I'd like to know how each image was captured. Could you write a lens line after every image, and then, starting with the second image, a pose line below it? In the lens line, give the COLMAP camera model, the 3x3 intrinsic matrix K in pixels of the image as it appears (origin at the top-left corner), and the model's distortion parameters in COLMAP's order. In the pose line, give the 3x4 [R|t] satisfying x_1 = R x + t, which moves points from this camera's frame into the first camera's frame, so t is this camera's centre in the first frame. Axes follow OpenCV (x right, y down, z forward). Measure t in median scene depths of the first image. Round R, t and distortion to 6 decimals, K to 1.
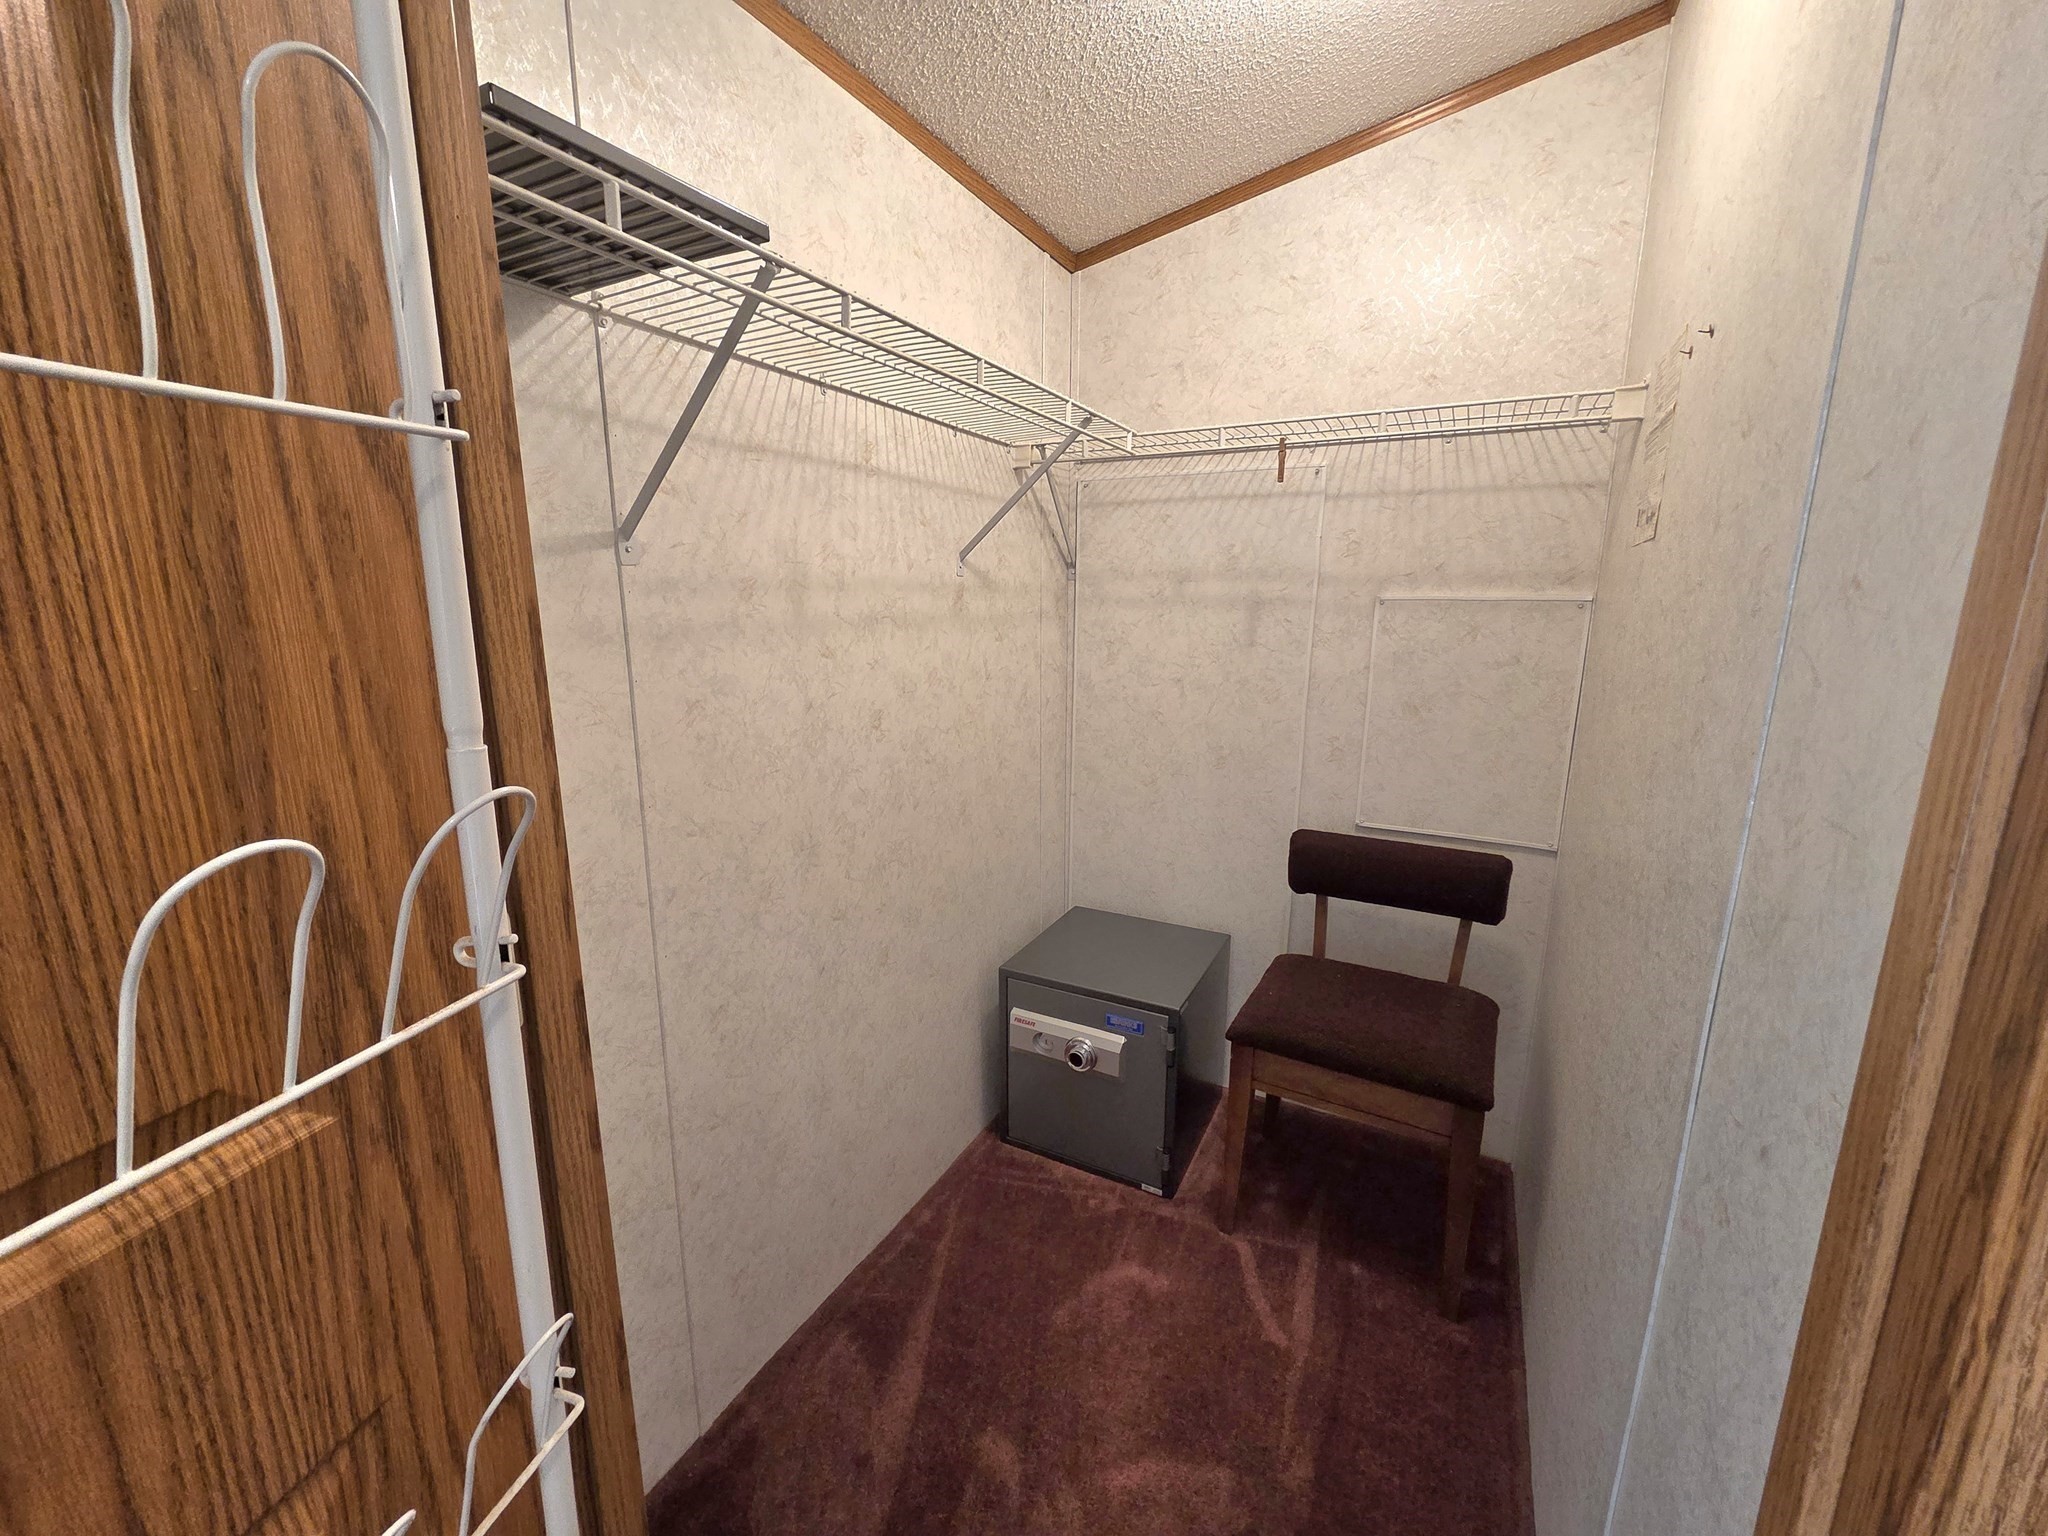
lens RADIAL K [[837.6, 0, 1015.8], [0, 837.6, 776.4], [0, 0, 1]] dist [-0.000139, -0.001014]
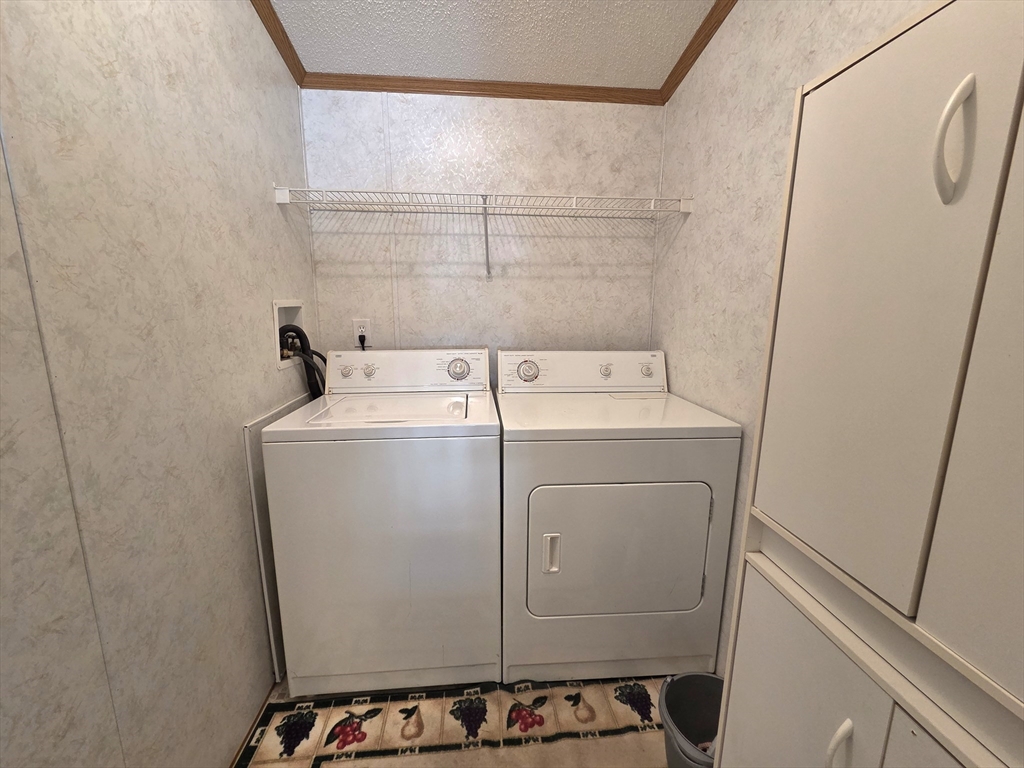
lens RADIAL K [[418.8, 0, 512.8], [0, 418.8, 385.4], [0, 0, 1]] dist [-0.000139, -0.001014]
pose [[0.563376, 0.158035, -0.810945, 0.860753], [-0.179765, 0.981467, 0.066381, 0.066041], [0.806407, 0.108382, 0.581344, 0.331360]]
